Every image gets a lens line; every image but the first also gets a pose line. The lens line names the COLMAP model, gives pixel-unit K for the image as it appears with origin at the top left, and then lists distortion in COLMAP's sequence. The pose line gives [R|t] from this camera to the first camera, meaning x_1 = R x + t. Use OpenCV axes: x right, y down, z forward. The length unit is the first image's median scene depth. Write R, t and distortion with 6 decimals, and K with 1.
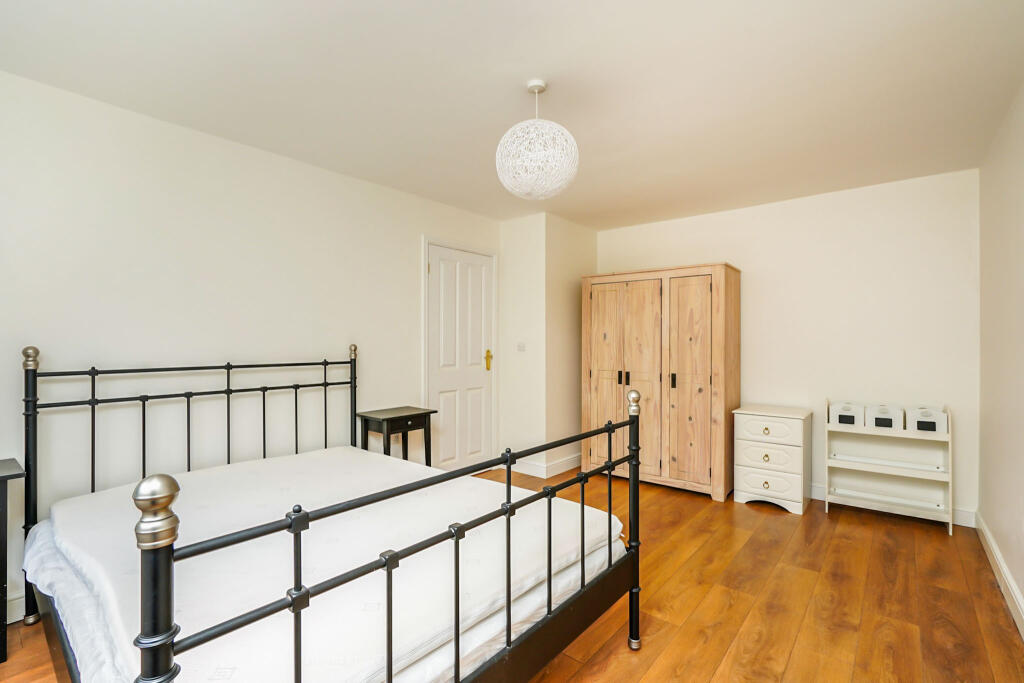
lens RADIAL K [[466.5, 0, 512.0], [0, 466.5, 343.3], [0, 0, 1]] dist [-0.000088, 0.000089]
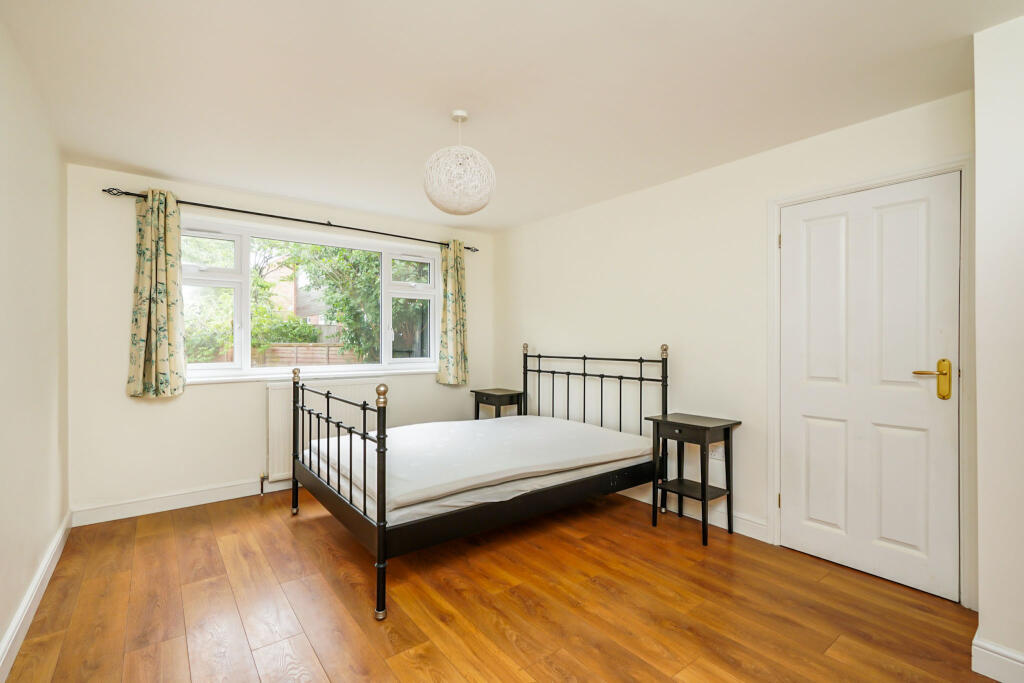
lens RADIAL K [[466.5, 0, 516.0], [0, 466.5, 342.1], [0, 0, 1]] dist [-0.000088, 0.000089]
pose [[-0.209482, 0.003557, -0.977806, 0.777672], [-0.003922, 0.999982, 0.004478, -0.005940], [0.977805, 0.004773, -0.209465, 0.939585]]
